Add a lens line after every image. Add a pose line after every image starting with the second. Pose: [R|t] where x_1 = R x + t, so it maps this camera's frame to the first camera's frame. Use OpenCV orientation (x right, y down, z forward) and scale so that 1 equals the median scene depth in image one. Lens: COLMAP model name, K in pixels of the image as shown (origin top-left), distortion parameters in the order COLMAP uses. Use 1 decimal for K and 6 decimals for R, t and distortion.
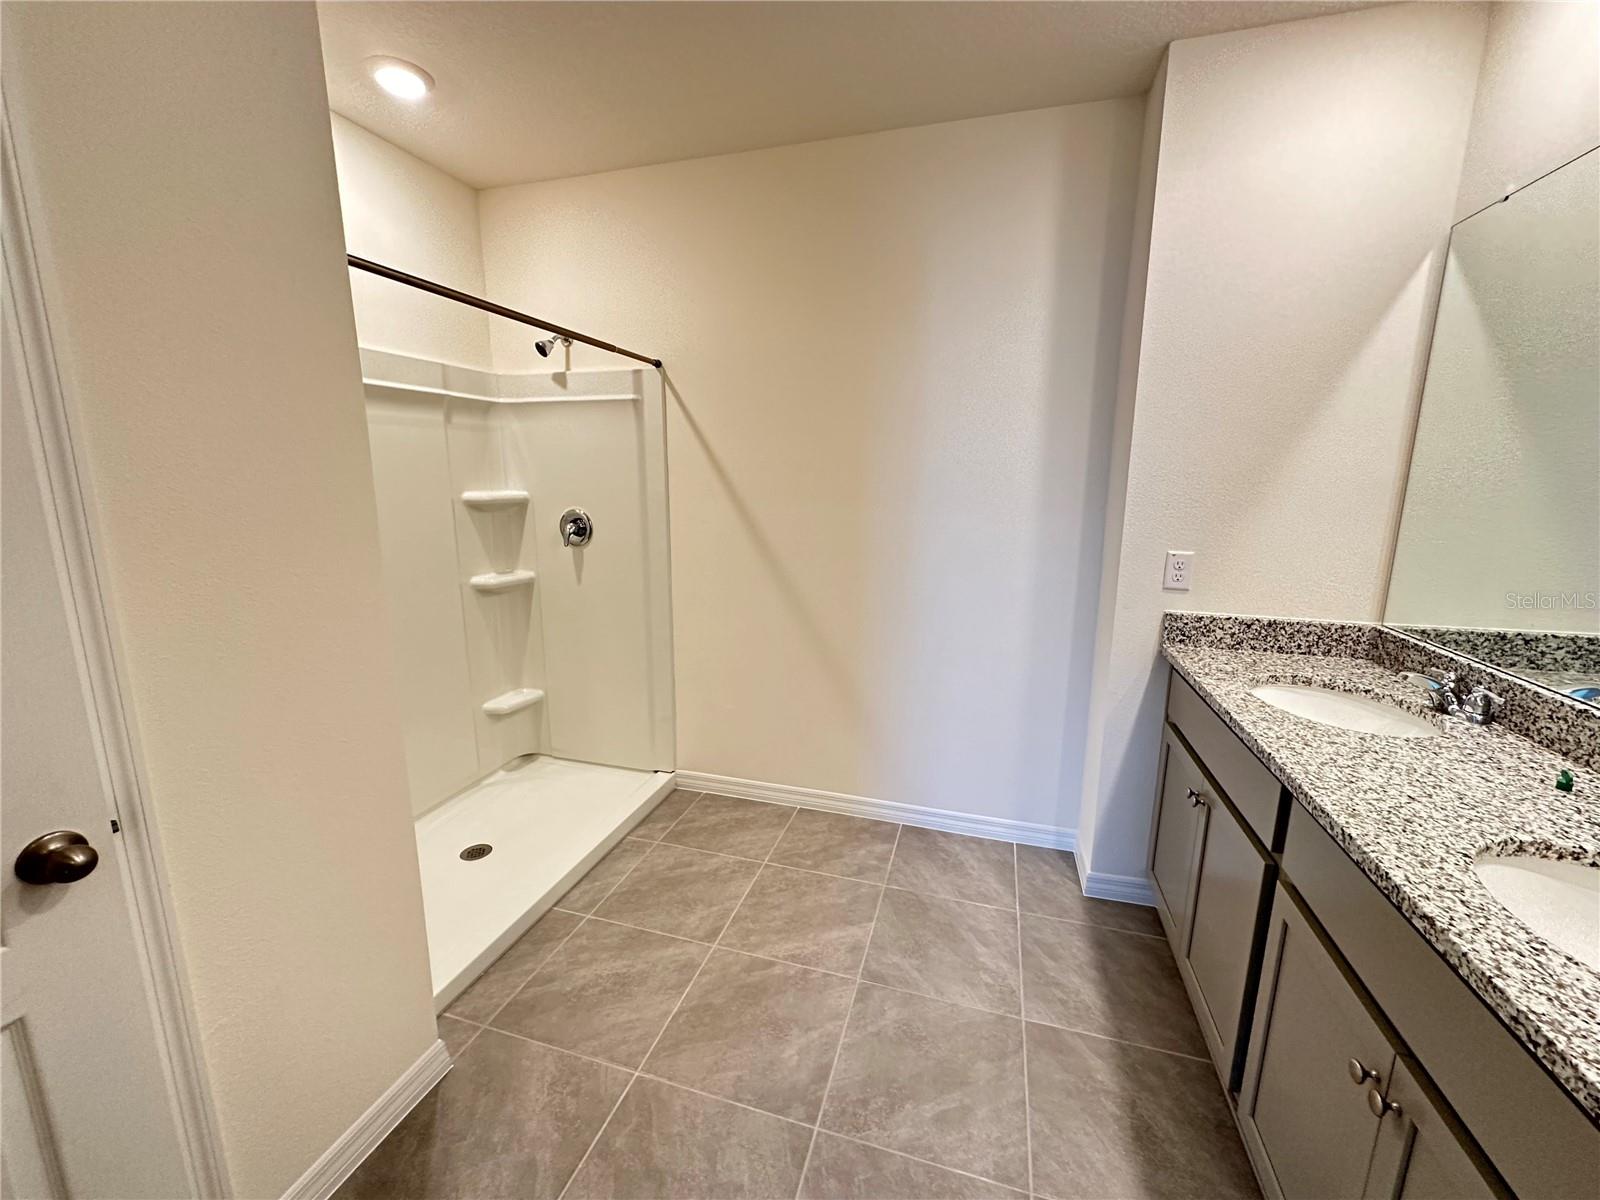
lens RADIAL K [[639.8, 0, 803.2], [0, 639.8, 599.4], [0, 0, 1]] dist [-0.005689, 0.001845]
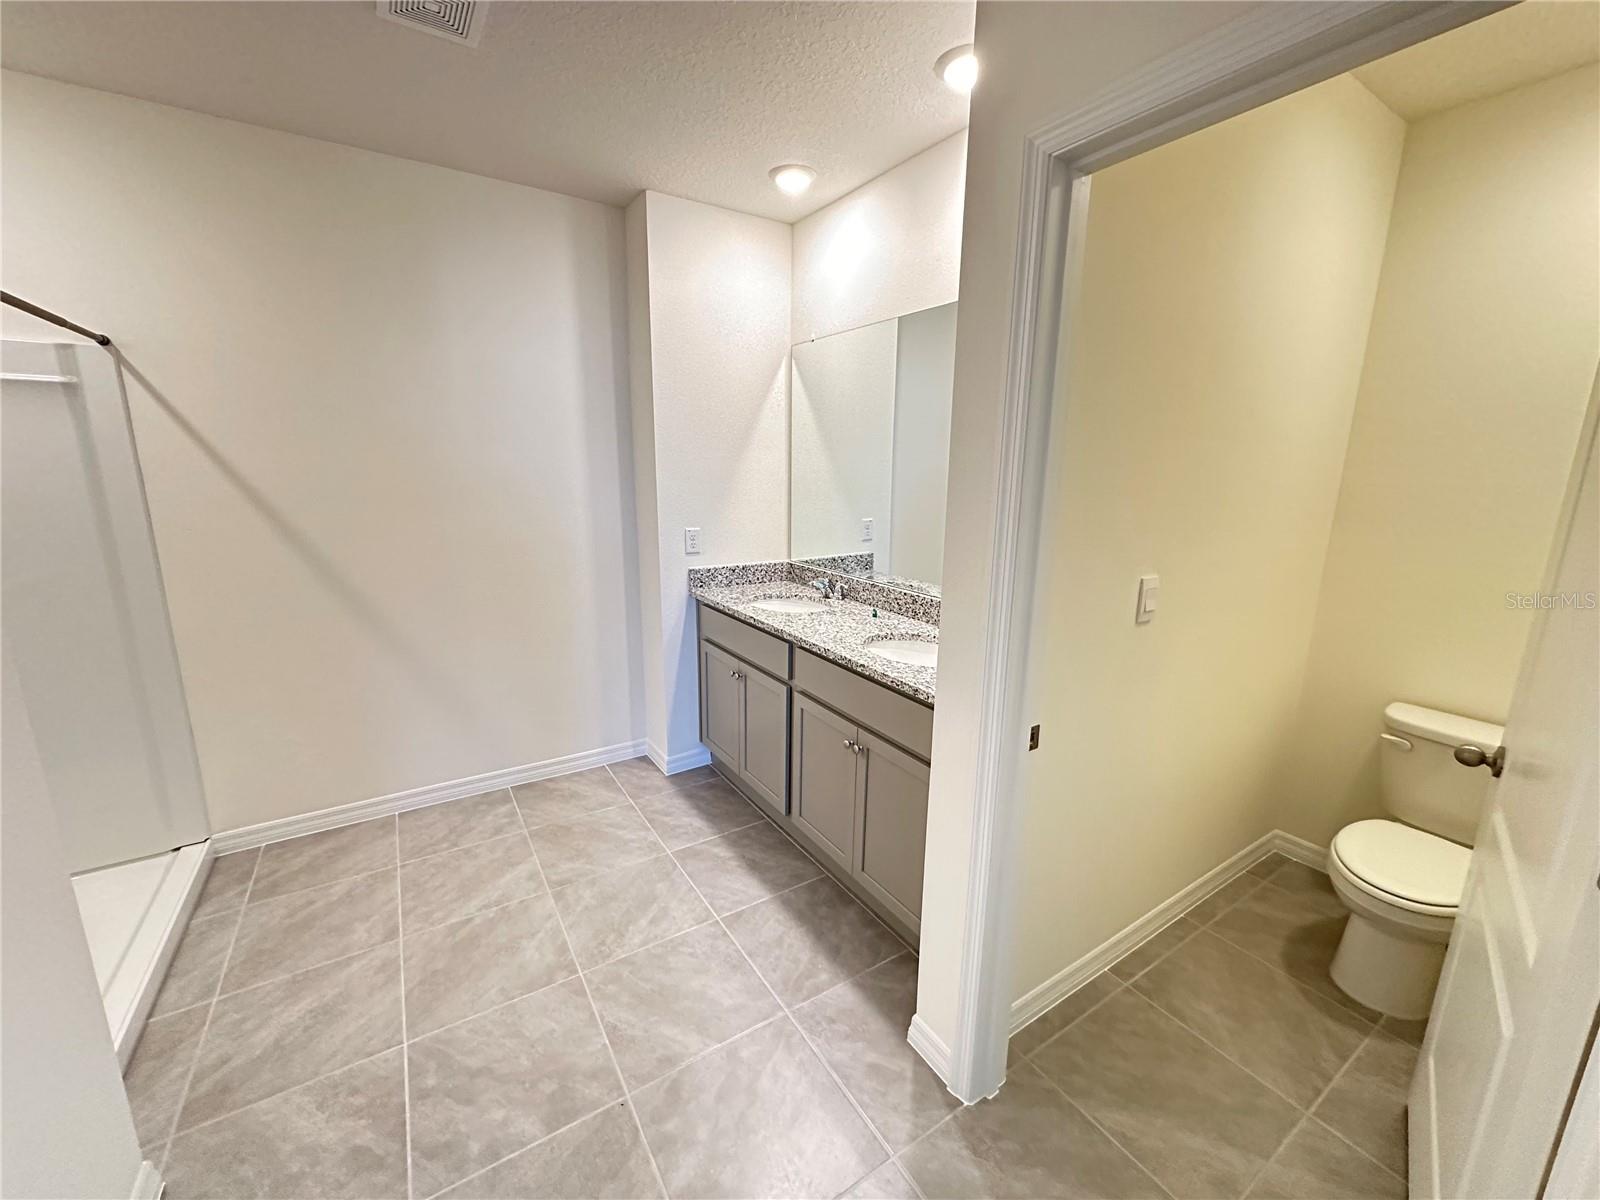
lens RADIAL K [[639.8, 0, 805.3], [0, 639.8, 605.0], [0, 0, 1]] dist [-0.005689, 0.001845]
pose [[0.647042, -0.164041, 0.744599, -0.412624], [0.136479, 0.985727, 0.098566, -0.007930], [-0.750140, 0.037846, 0.660195, -0.211005]]
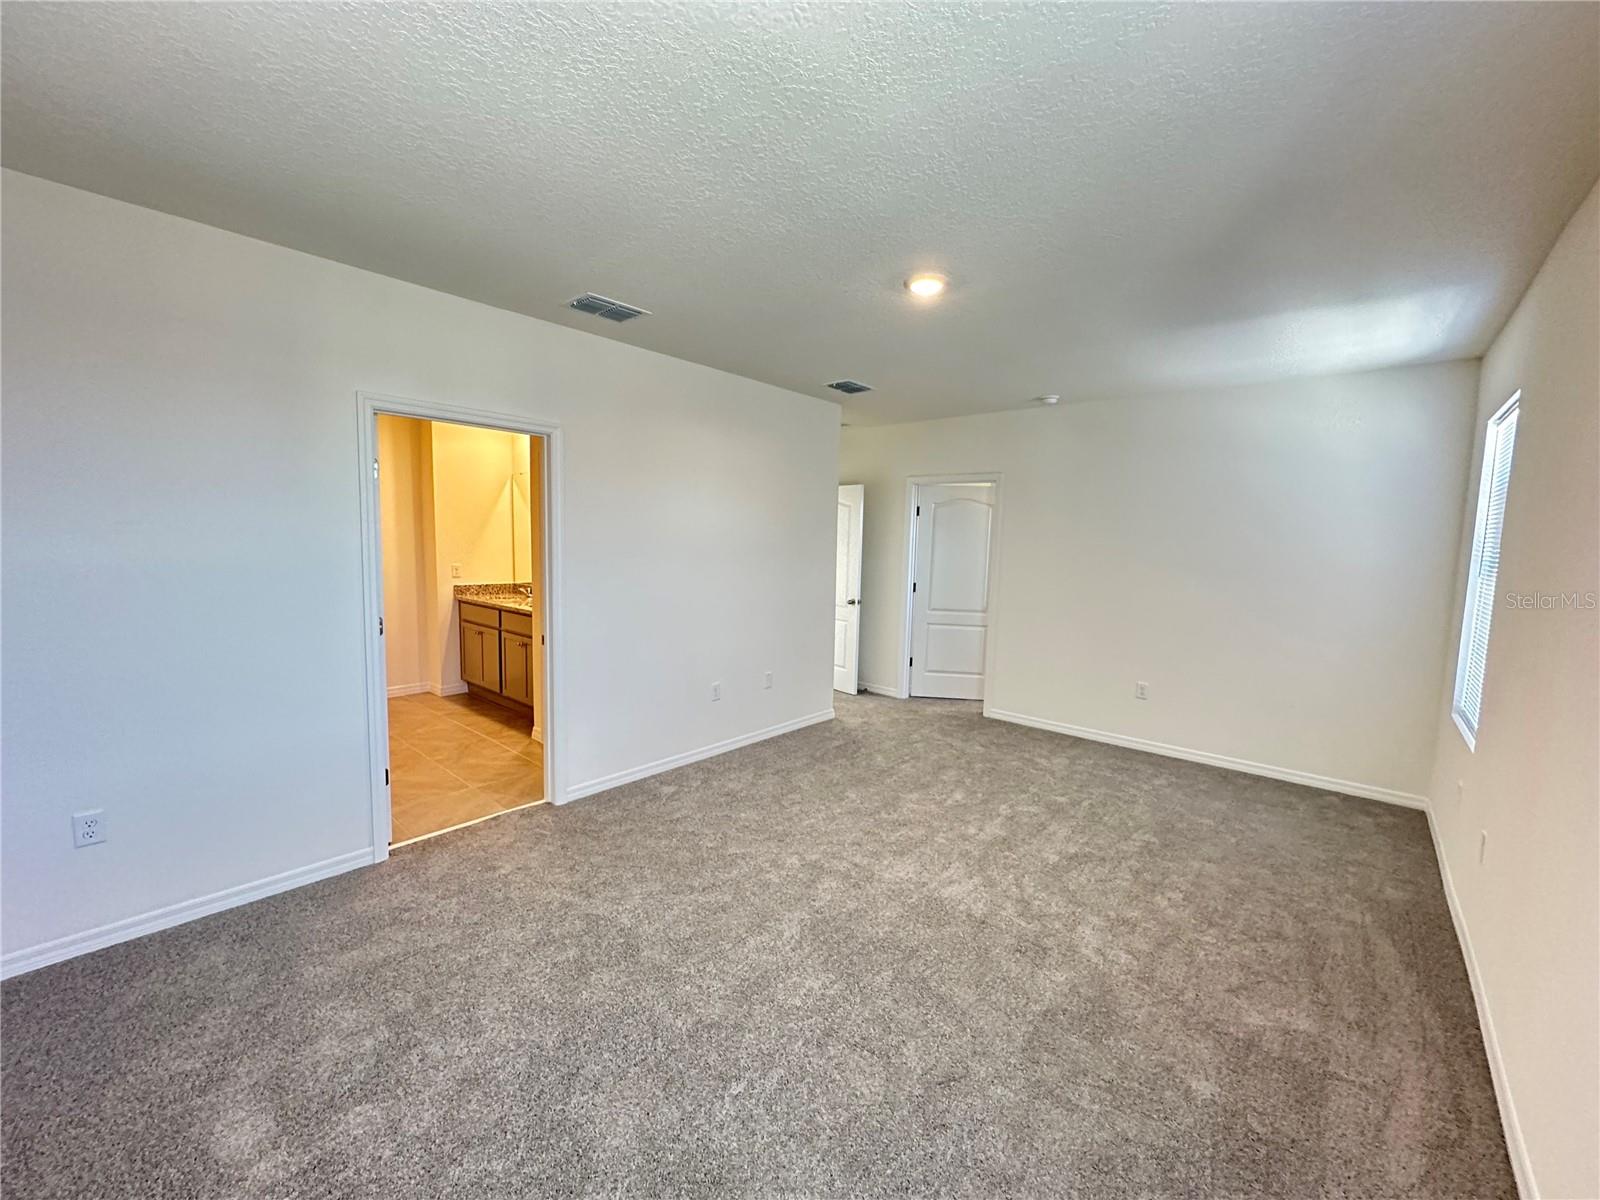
lens RADIAL K [[639.8, 0, 801.7], [0, 639.8, 606.4], [0, 0, 1]] dist [-0.005689, 0.001845]
pose [[0.416906, -0.089264, 0.904556, -1.503785], [0.151991, 0.988001, 0.027446, 0.292632], [-0.896152, 0.126042, 0.425470, -1.751526]]
